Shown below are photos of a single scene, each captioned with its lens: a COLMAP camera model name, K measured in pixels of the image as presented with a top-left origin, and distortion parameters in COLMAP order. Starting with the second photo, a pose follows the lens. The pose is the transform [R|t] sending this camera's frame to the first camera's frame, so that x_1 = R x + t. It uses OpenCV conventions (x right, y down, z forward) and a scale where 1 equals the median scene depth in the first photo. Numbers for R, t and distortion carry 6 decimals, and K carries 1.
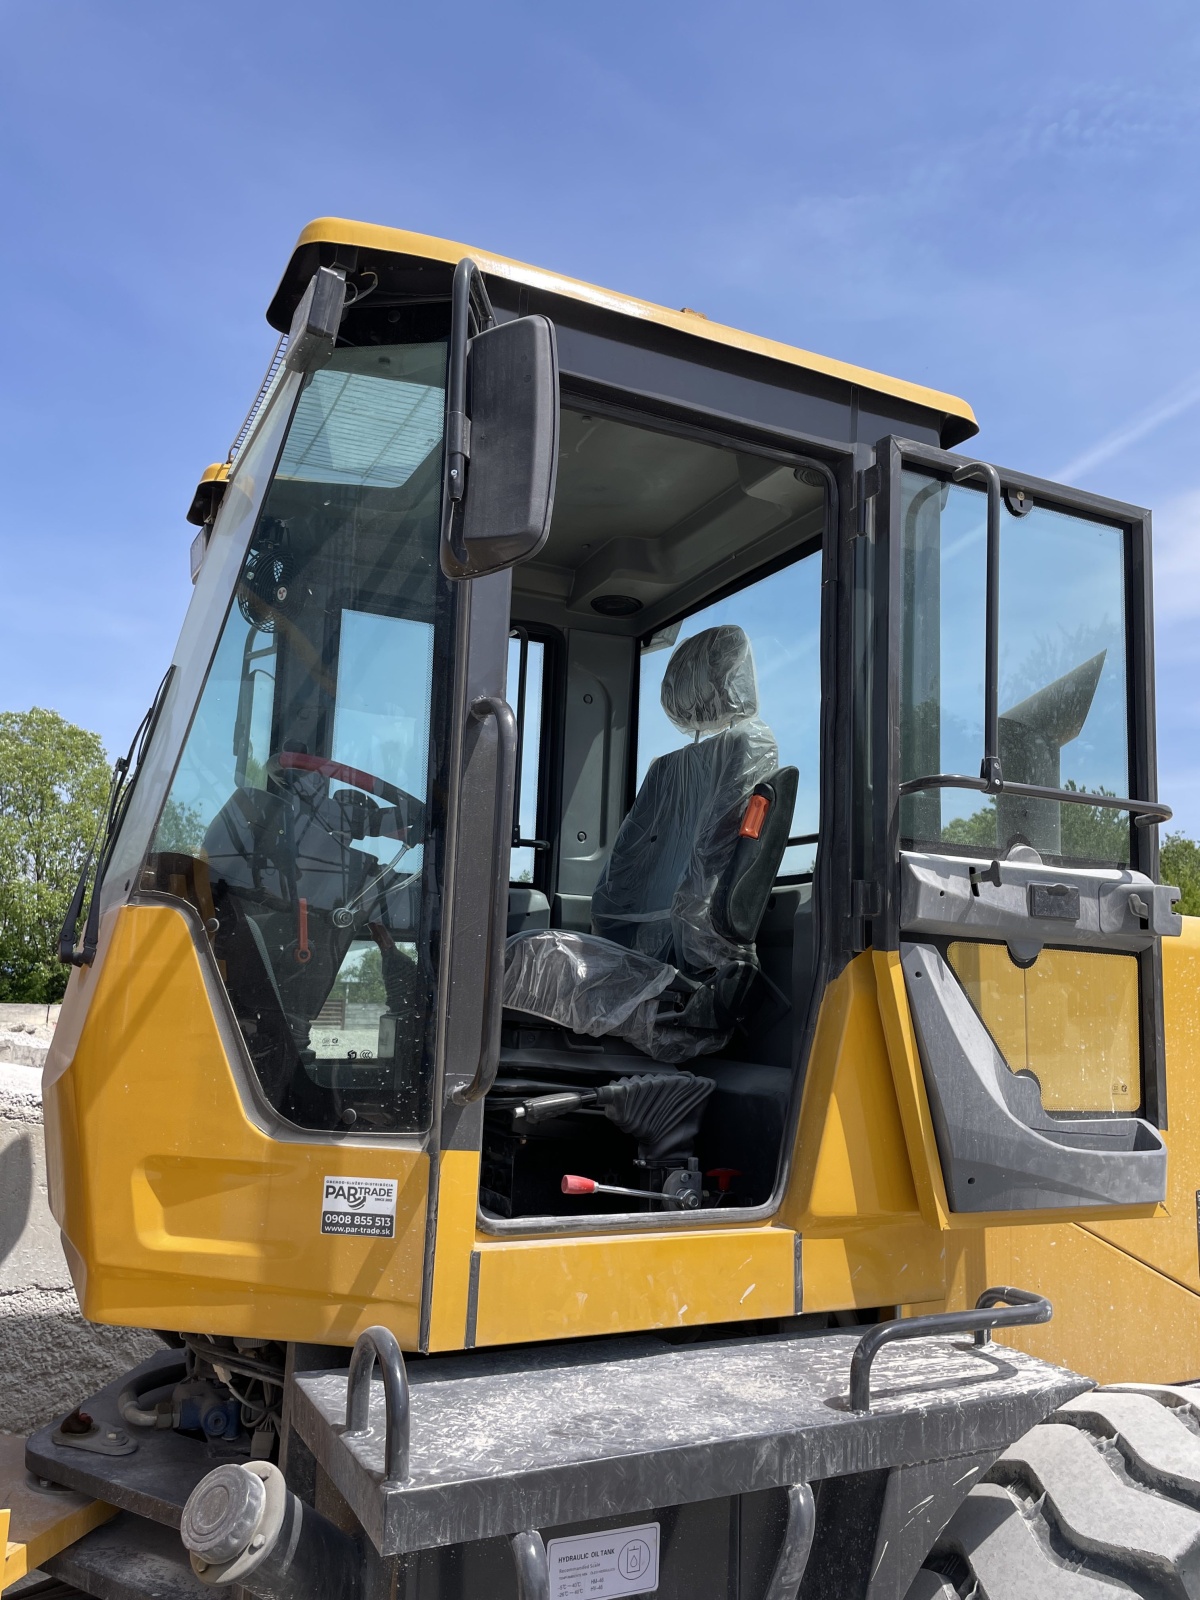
lens RADIAL K [[1215.7, 0, 600.0], [0, 1215.7, 800.0], [0, 0, 1]] dist [0.125555, -0.179425]
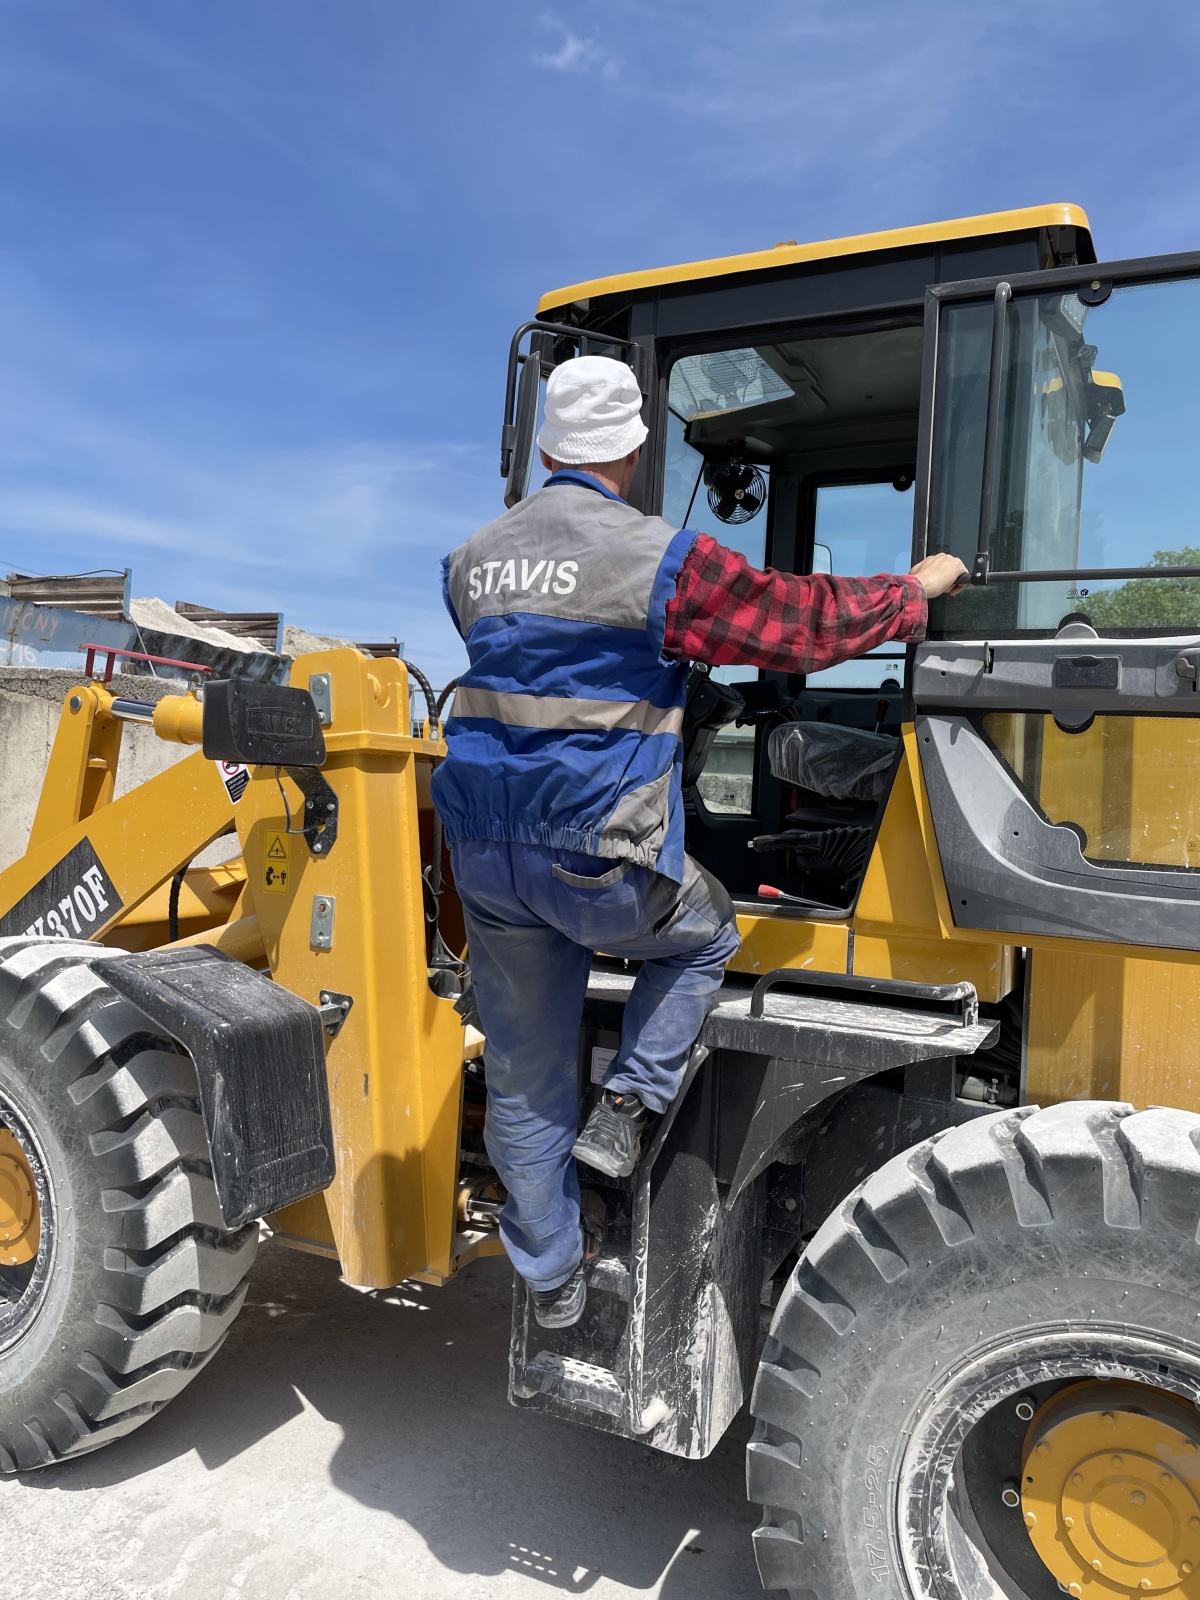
lens RADIAL K [[1215.7, 0, 600.0], [0, 1215.7, 800.0], [0, 0, 1]] dist [0.125555, -0.179425]
pose [[0.609208, 0.006425, -0.792985, 1.034053], [0.092472, 0.992570, 0.079083, 0.072675], [0.787601, -0.121507, 0.604087, -0.020761]]
